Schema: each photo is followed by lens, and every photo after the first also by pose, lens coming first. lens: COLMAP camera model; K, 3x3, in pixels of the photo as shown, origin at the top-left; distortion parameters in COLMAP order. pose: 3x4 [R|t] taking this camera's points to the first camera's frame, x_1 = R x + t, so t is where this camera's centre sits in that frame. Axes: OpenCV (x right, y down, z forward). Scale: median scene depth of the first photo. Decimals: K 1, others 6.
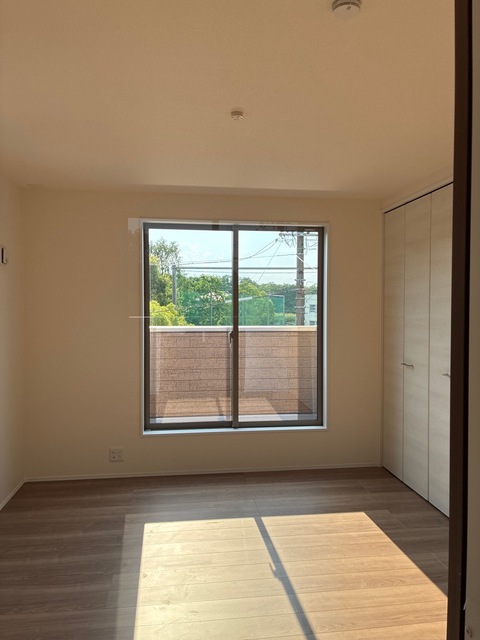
lens RADIAL K [[489.5, 0, 240.8], [0, 489.5, 318.7], [0, 0, 1]] dist [0.058529, -0.002918]
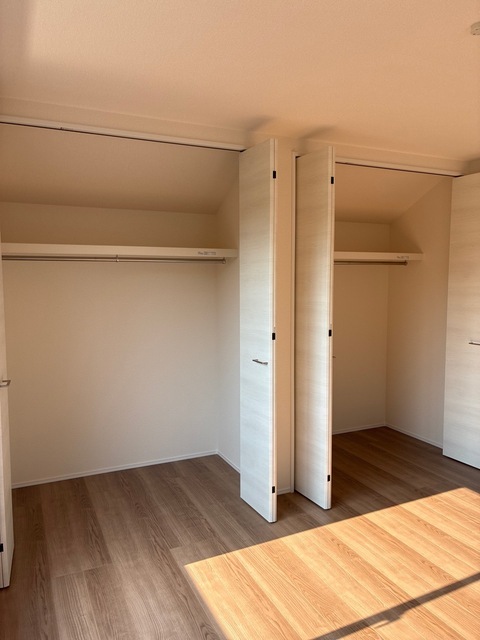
lens RADIAL K [[489.5, 0, 240.3], [0, 489.5, 319.6], [0, 0, 1]] dist [0.058529, -0.002918]
pose [[-0.307582, -0.073731, 0.948661, -0.107632], [0.019952, 0.996274, 0.083901, -0.009160], [-0.951312, 0.044734, -0.304965, 0.263978]]
